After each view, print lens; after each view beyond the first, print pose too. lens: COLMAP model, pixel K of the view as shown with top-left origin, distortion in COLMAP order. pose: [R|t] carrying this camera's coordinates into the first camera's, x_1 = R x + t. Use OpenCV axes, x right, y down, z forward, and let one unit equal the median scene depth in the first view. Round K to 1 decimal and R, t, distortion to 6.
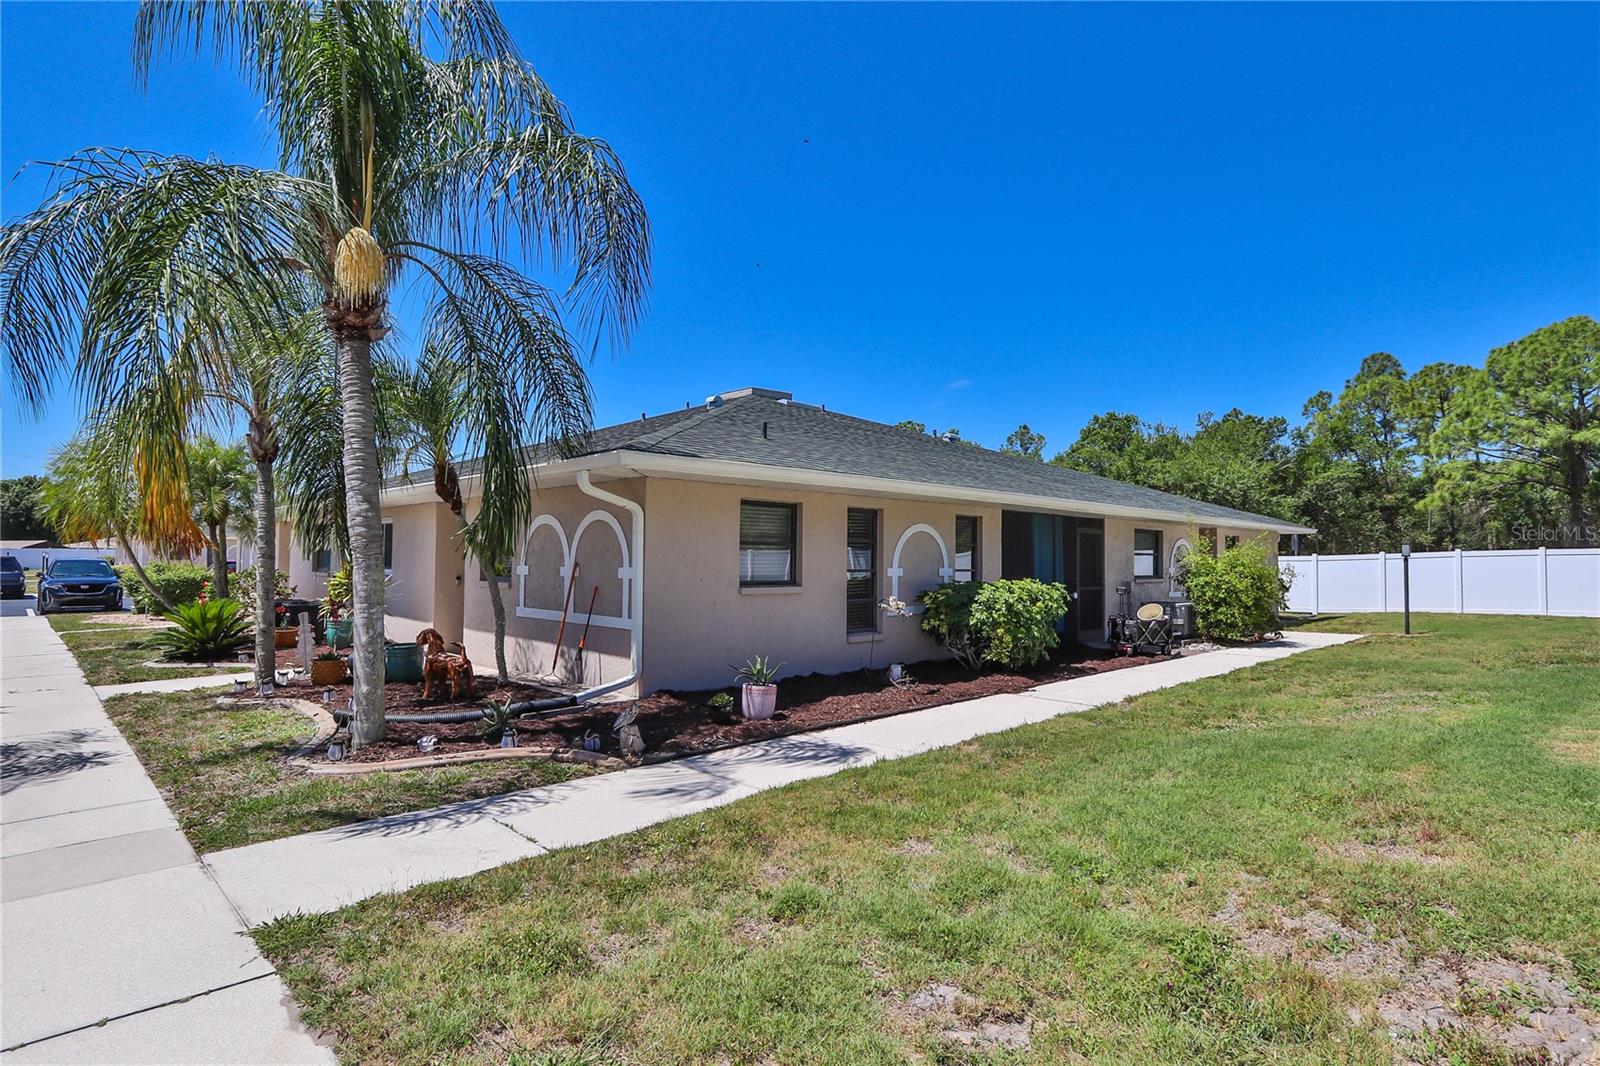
lens RADIAL K [[786.4, 0, 800.0], [0, 786.4, 533.0], [0, 0, 1]] dist [0.047253, 0.000253]
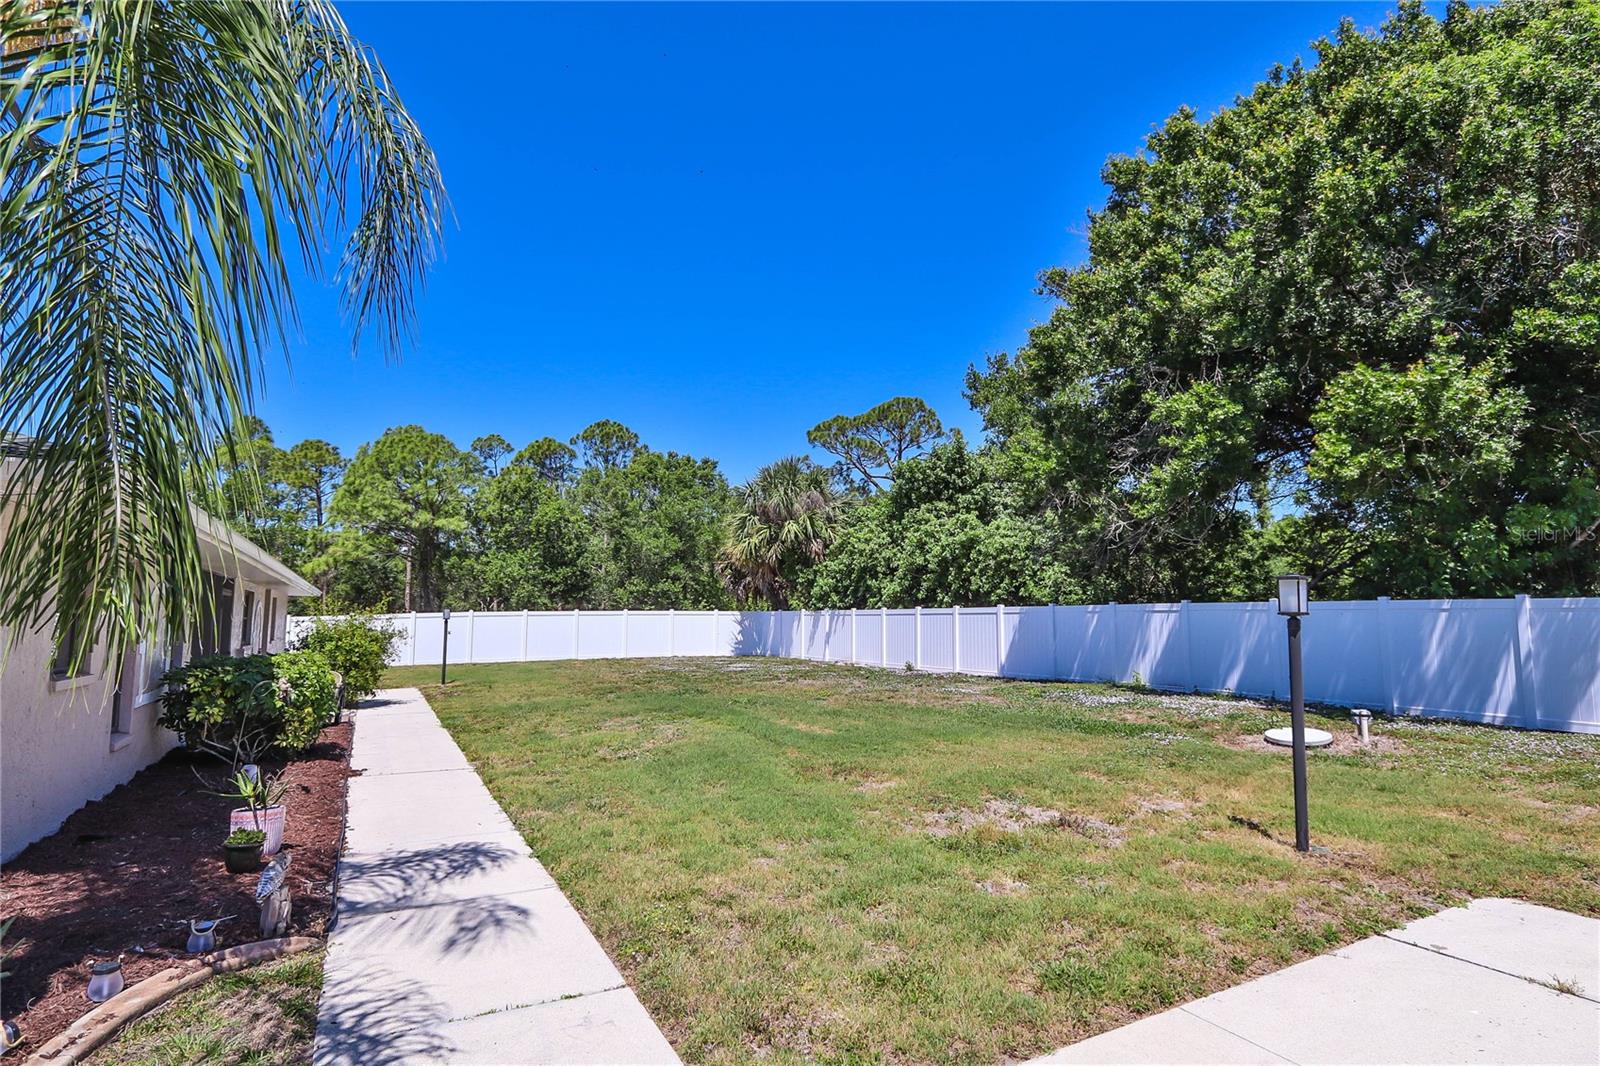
lens RADIAL K [[835.4, 0, 807.7], [0, 835.4, 518.9], [0, 0, 1]] dist [-0.016207, 0.001595]
pose [[0.277288, 0.117542, 0.953570, -0.862338], [-0.033850, 0.993067, -0.112568, 0.017945], [-0.960190, -0.001065, 0.279345, 0.470179]]
